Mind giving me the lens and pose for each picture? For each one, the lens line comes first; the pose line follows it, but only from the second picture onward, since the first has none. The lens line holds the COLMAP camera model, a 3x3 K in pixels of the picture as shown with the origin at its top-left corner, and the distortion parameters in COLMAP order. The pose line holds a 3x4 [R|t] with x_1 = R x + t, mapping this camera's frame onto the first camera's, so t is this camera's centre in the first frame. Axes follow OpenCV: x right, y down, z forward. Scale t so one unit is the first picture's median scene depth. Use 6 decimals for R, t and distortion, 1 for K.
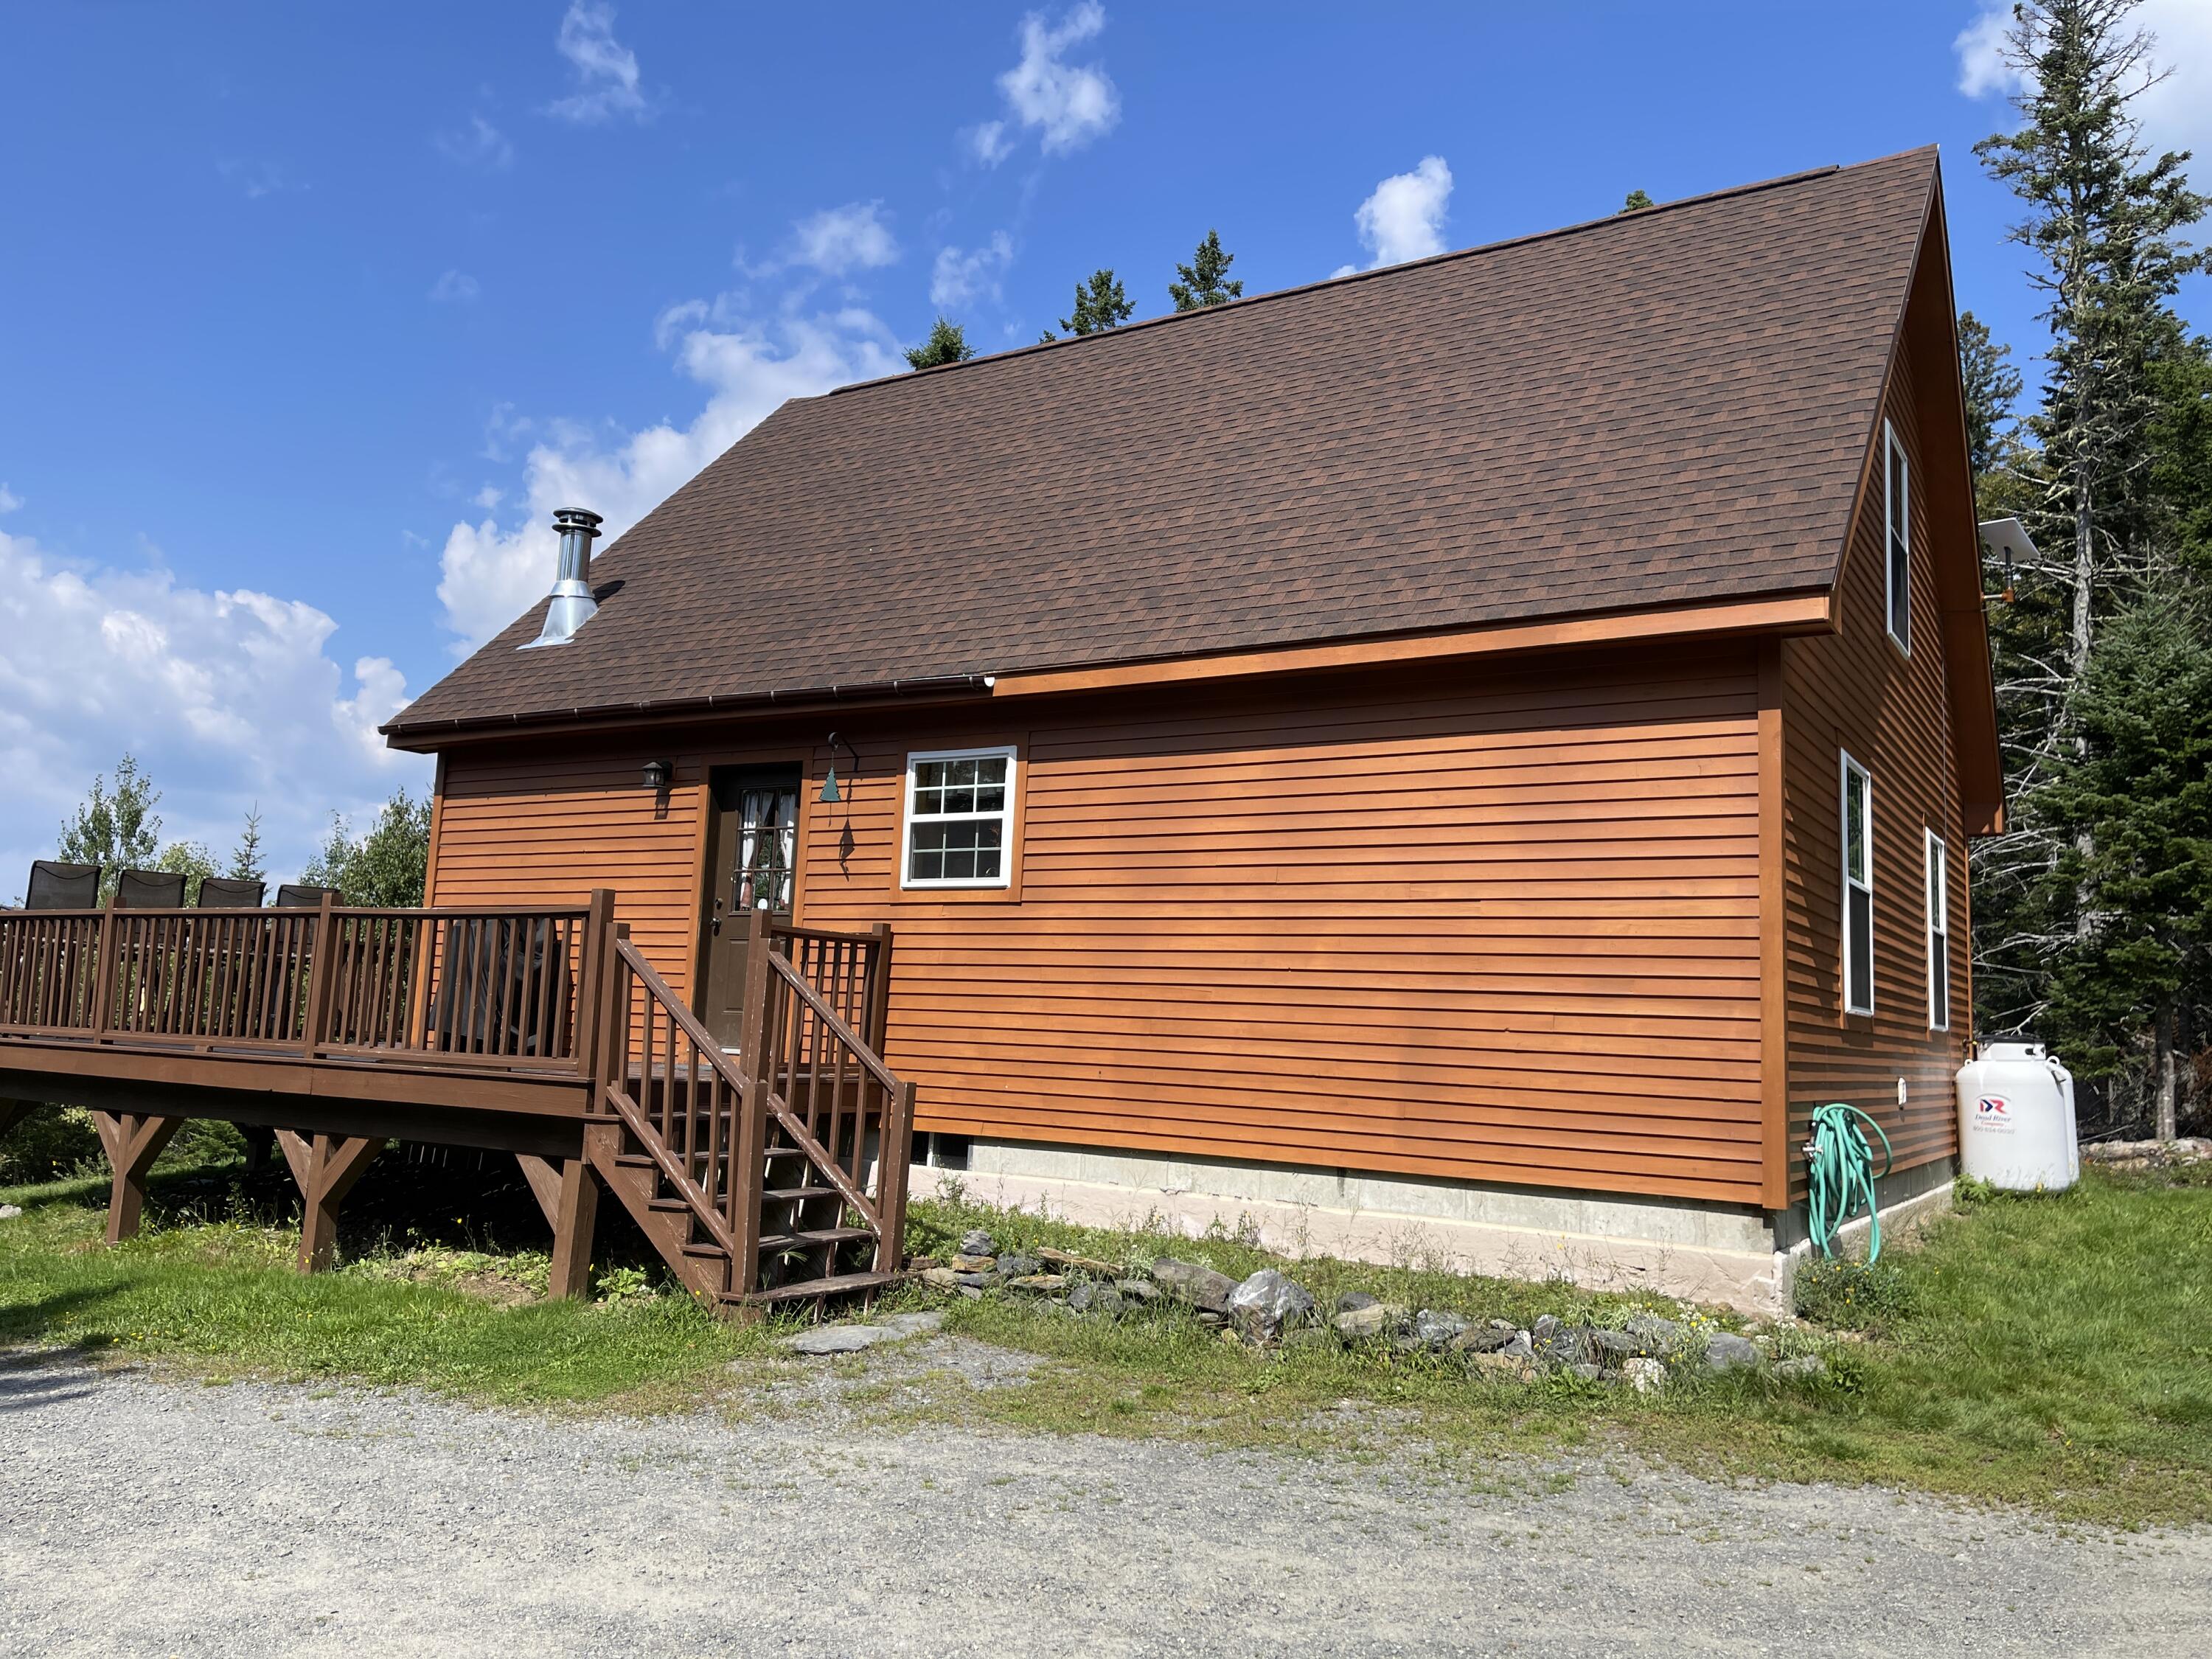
lens RADIAL K [[1685.9, 0, 1106.0], [0, 1685.9, 829.5], [0, 0, 1]] dist [0.024375, -0.001470]
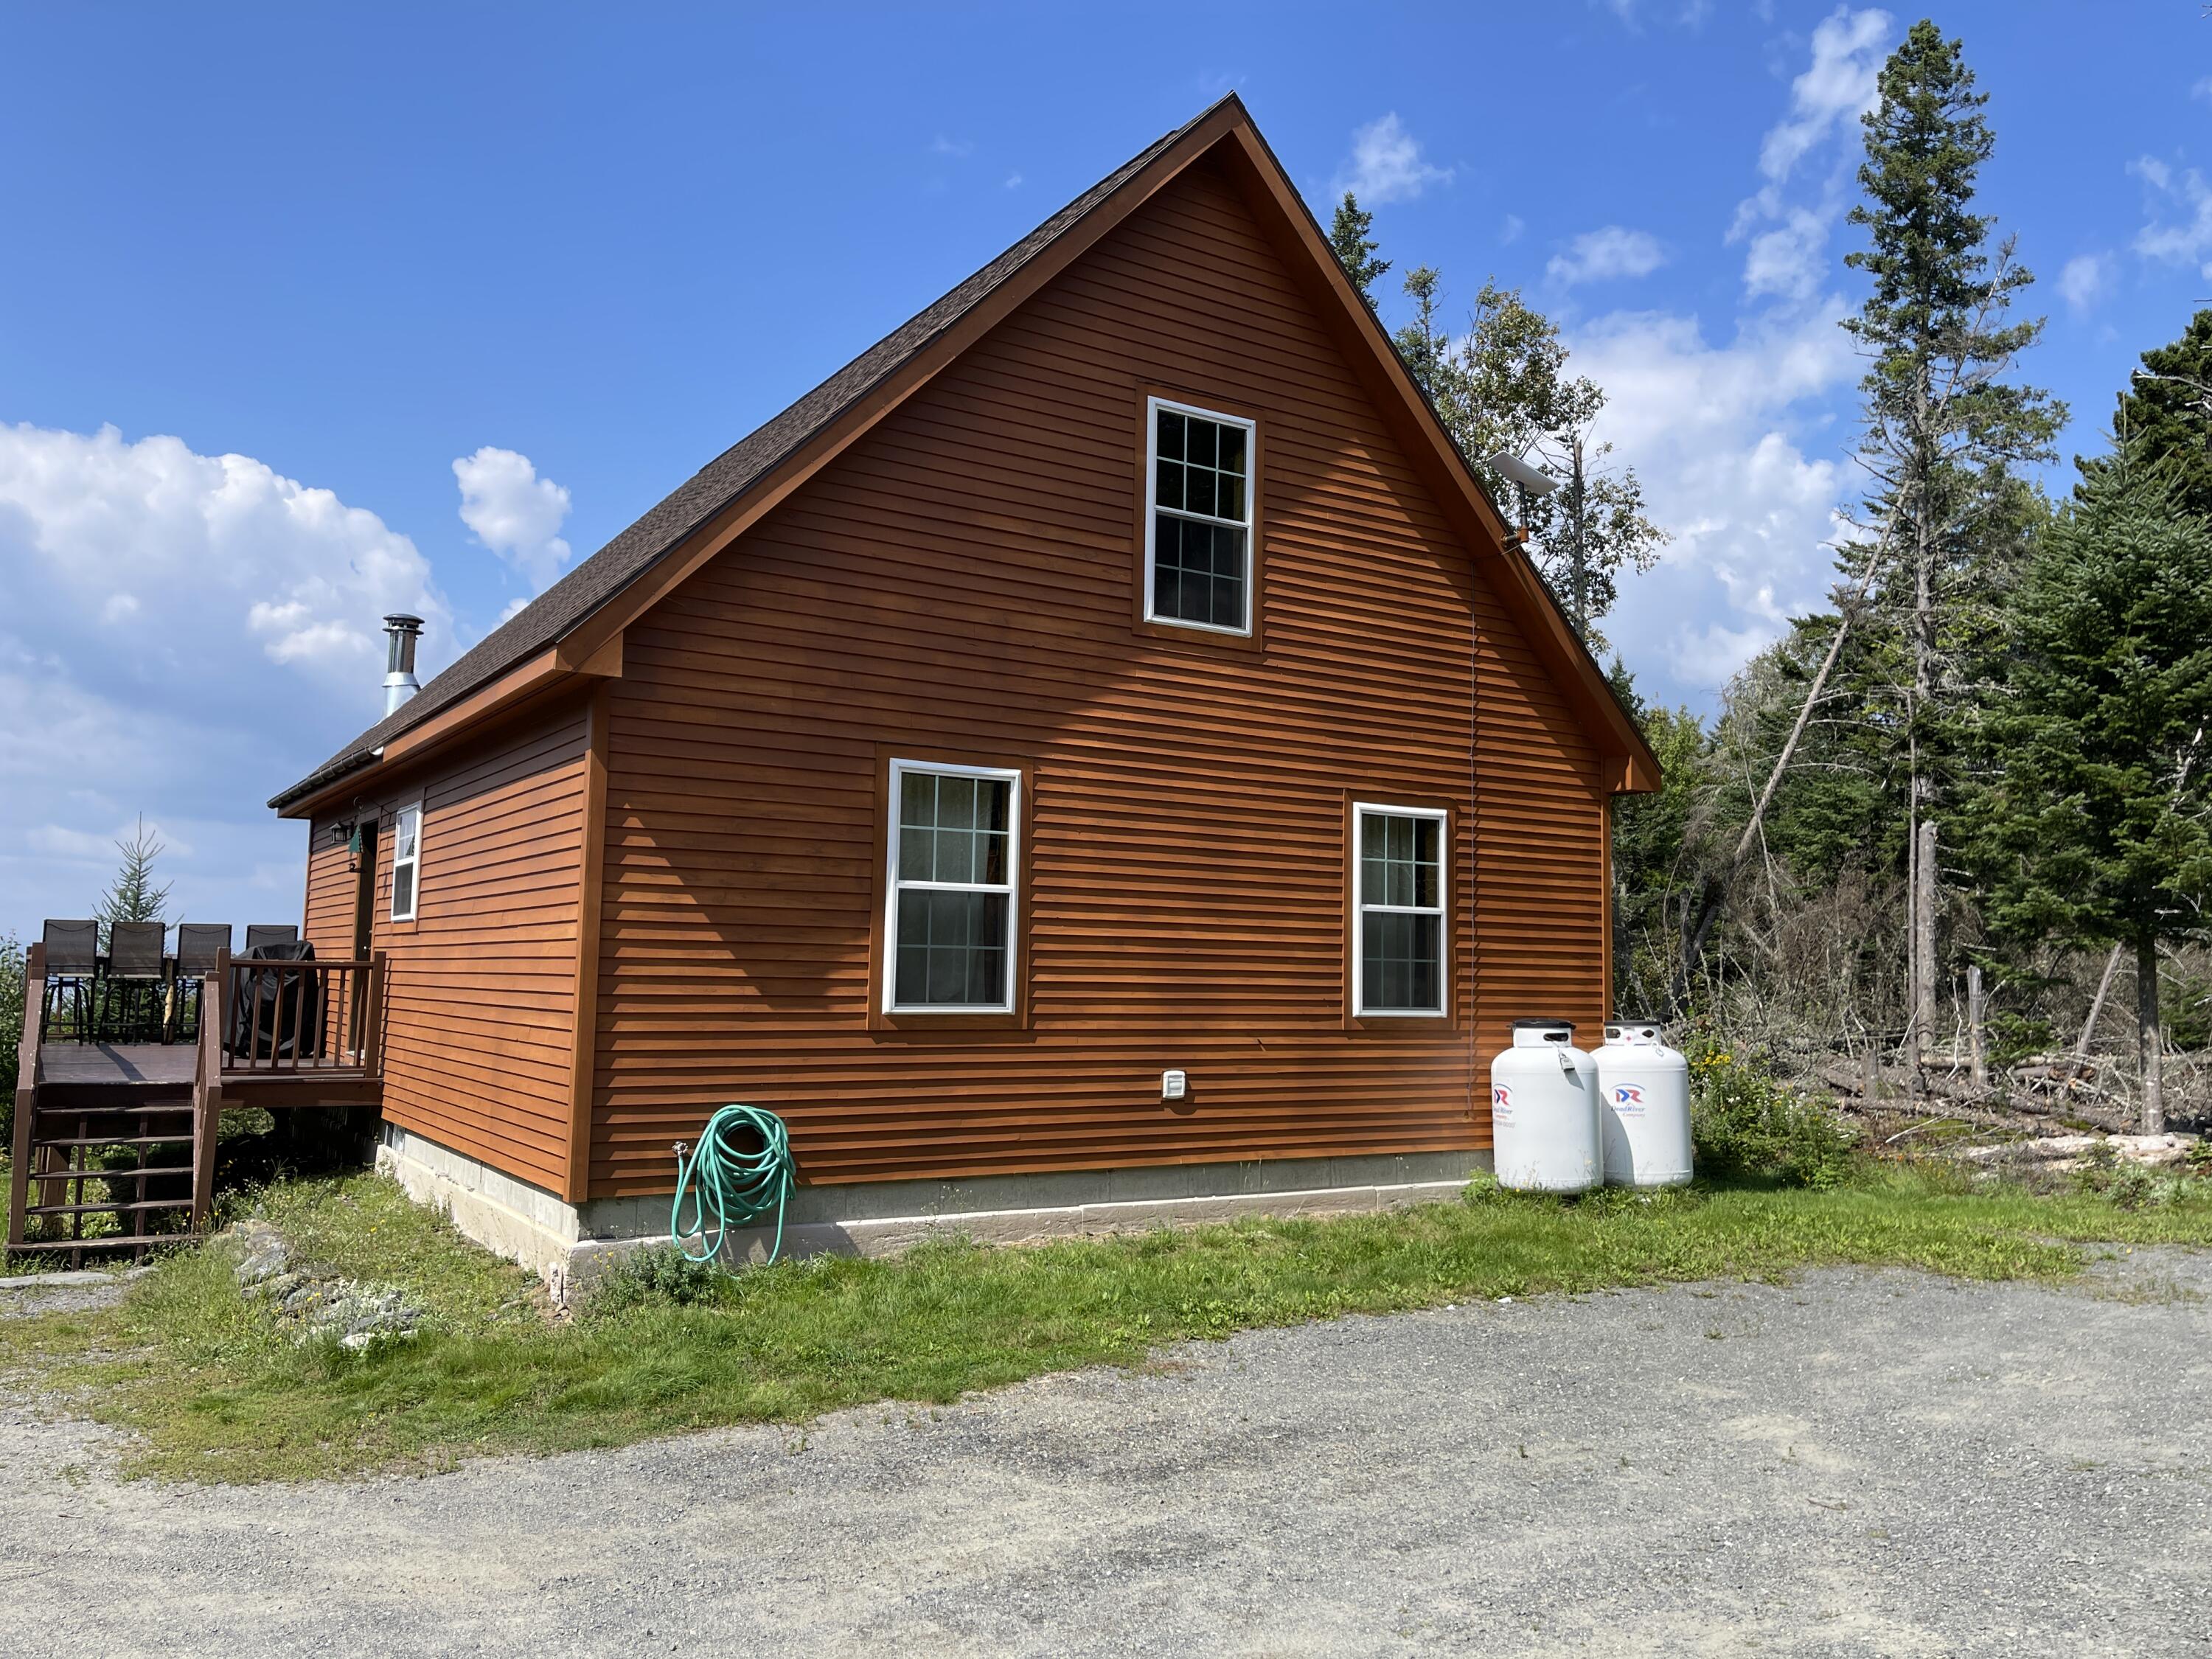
lens RADIAL K [[1685.9, 0, 1106.0], [0, 1685.9, 829.5], [0, 0, 1]] dist [0.024375, -0.001470]
pose [[0.908163, -0.062405, -0.413940, 0.663705], [0.070320, 0.997517, 0.003896, -0.000075], [0.412669, -0.032646, 0.910296, 0.079906]]
